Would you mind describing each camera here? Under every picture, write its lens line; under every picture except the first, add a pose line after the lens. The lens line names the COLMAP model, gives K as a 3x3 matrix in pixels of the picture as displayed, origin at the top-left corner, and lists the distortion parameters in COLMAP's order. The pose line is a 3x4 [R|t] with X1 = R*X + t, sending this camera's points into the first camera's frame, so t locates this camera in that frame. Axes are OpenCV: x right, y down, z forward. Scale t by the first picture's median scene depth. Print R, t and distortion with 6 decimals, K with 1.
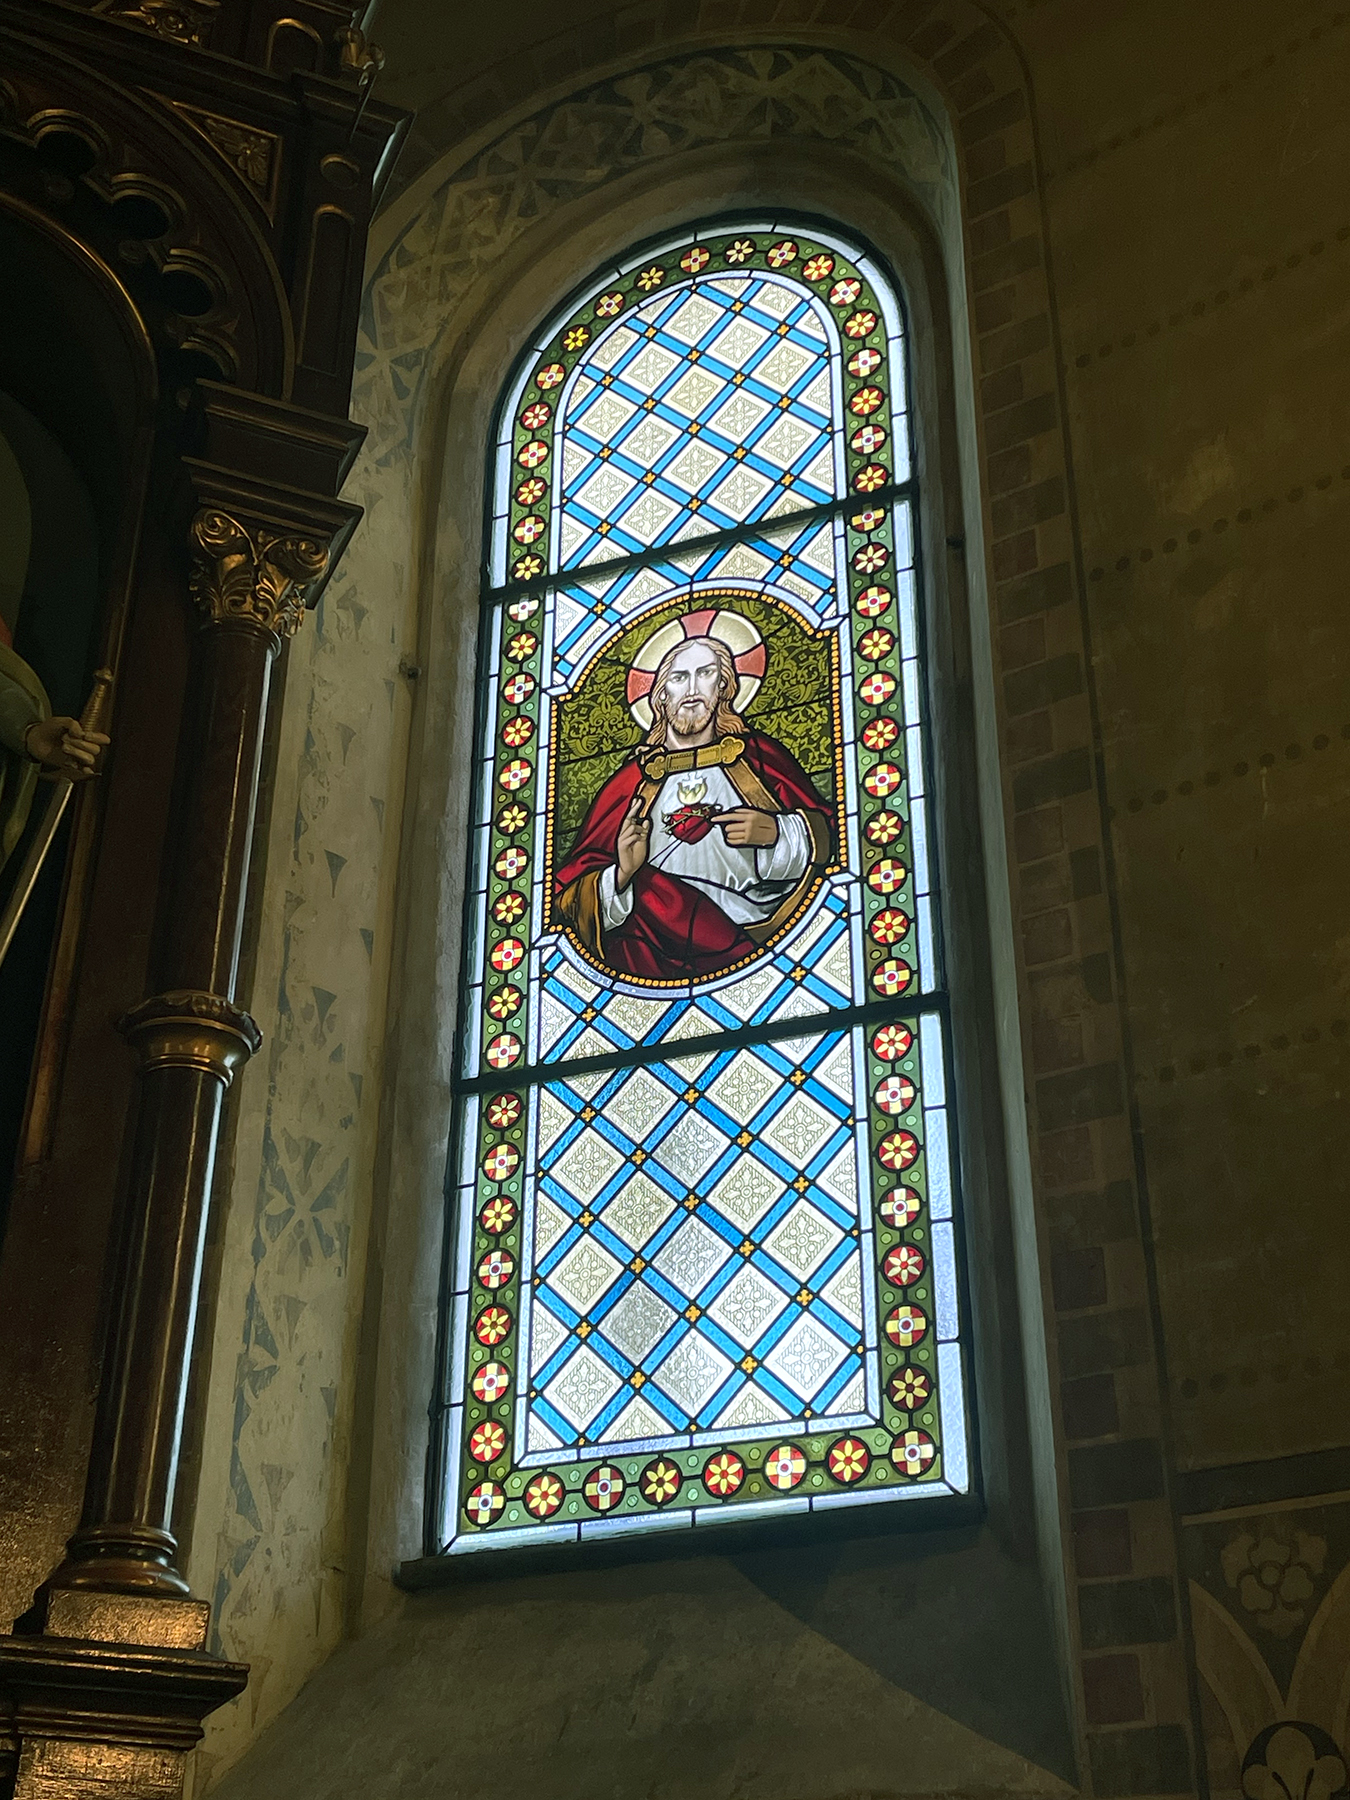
lens RADIAL K [[2311.8, 0, 675.0], [0, 2311.8, 900.0], [0, 0, 1]] dist [0.125112, 0.008155]
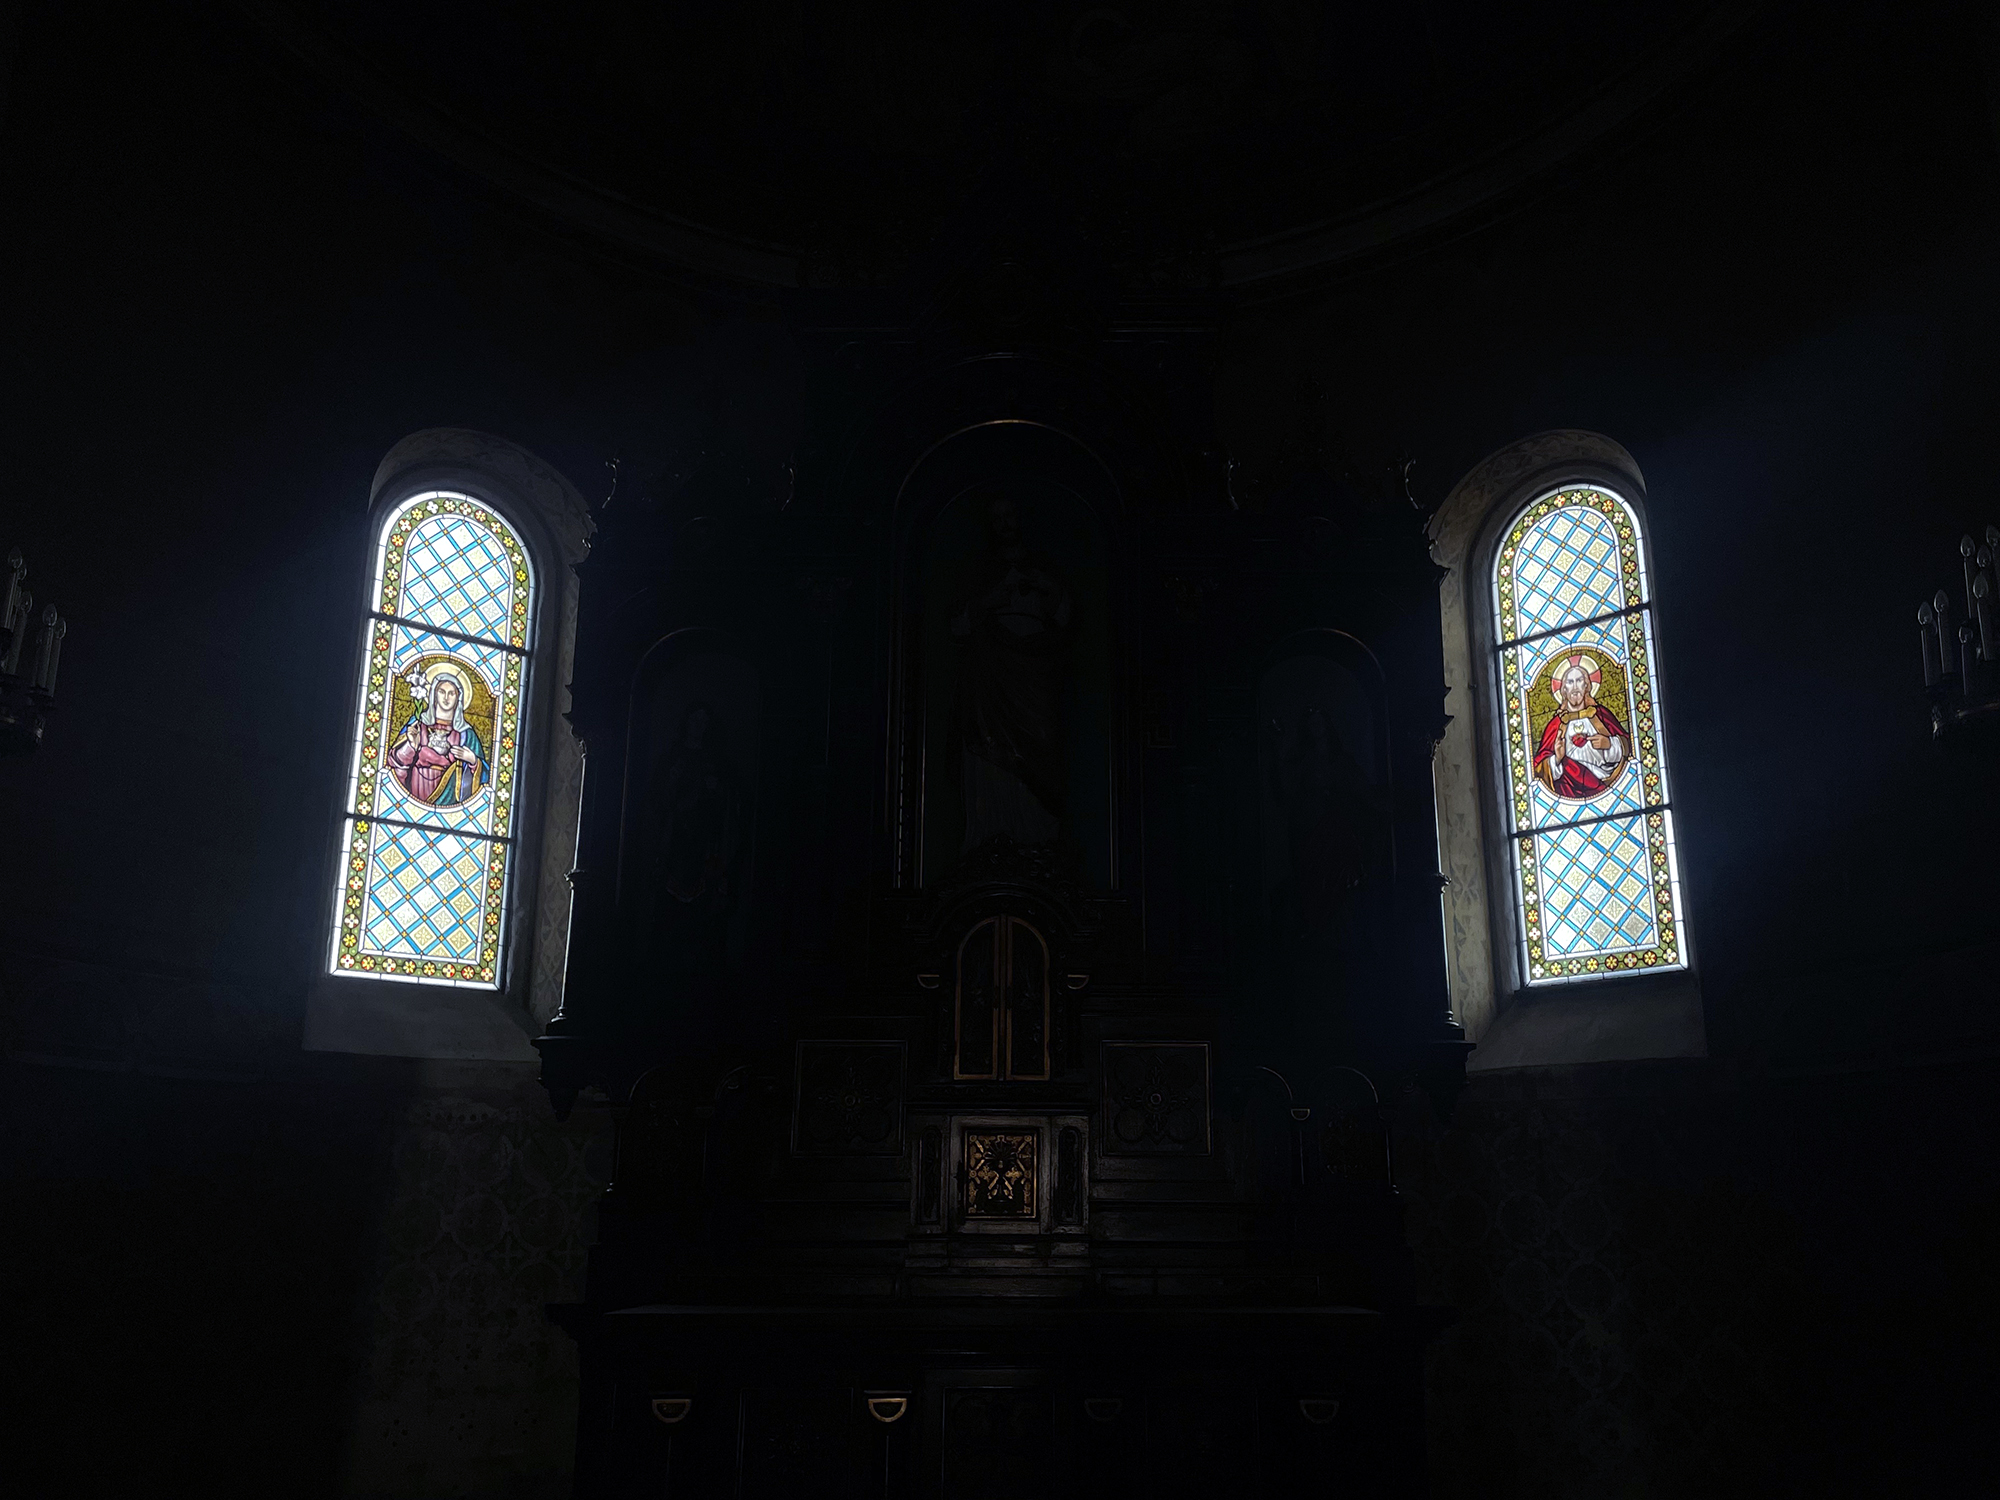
lens RADIAL K [[1703.5, 0, 1000.0], [0, 1703.5, 750.0], [0, 0, 1]] dist [0.065325, -0.001472]
pose [[0.905677, -0.114109, -0.408324, 0.228690], [0.209838, 0.957510, 0.197846, -0.606327], [0.368399, -0.264866, 0.891139, -1.209619]]
